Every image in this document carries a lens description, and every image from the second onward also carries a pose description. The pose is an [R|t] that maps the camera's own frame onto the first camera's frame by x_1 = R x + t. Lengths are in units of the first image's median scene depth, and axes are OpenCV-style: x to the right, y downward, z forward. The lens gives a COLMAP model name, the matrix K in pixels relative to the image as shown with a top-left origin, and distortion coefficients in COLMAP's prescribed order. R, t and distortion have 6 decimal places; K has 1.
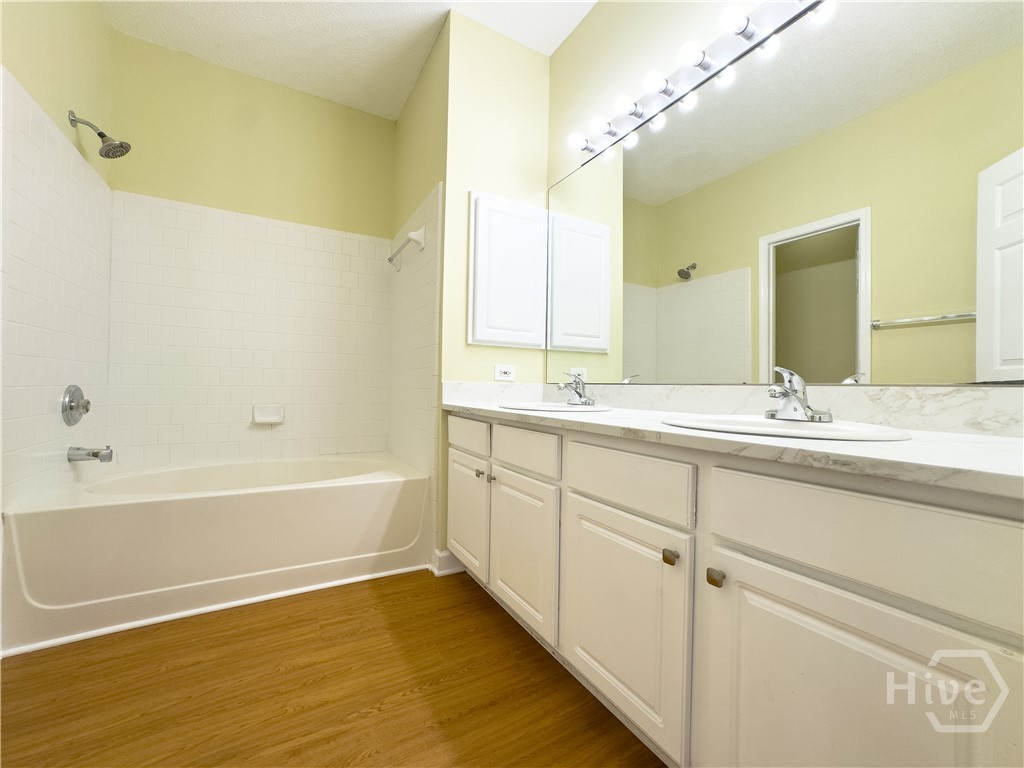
lens RADIAL K [[417.3, 0, 506.6], [0, 417.3, 376.8], [0, 0, 1]] dist [-0.031033, 0.013565]
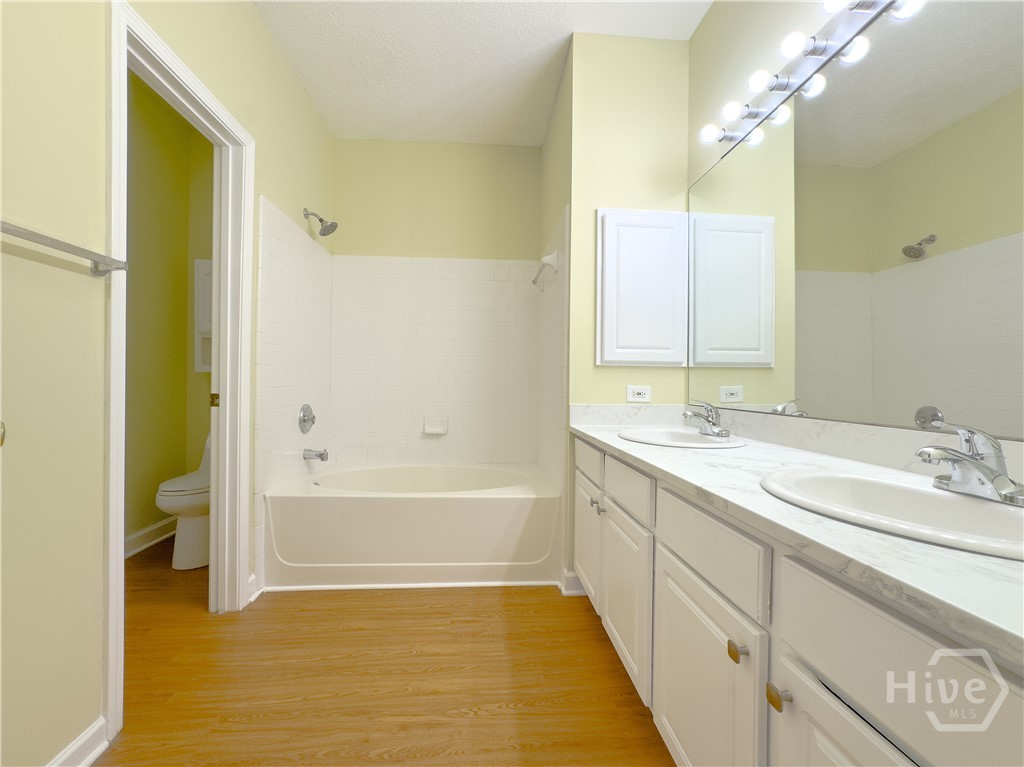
lens RADIAL K [[417.3, 0, 507.6], [0, 417.3, 375.8], [0, 0, 1]] dist [-0.031033, 0.013565]
pose [[0.903916, -0.013691, -0.427492, 0.174306], [0.013314, 0.999904, -0.003870, -0.066181], [0.427504, -0.002194, 0.904011, 0.023748]]
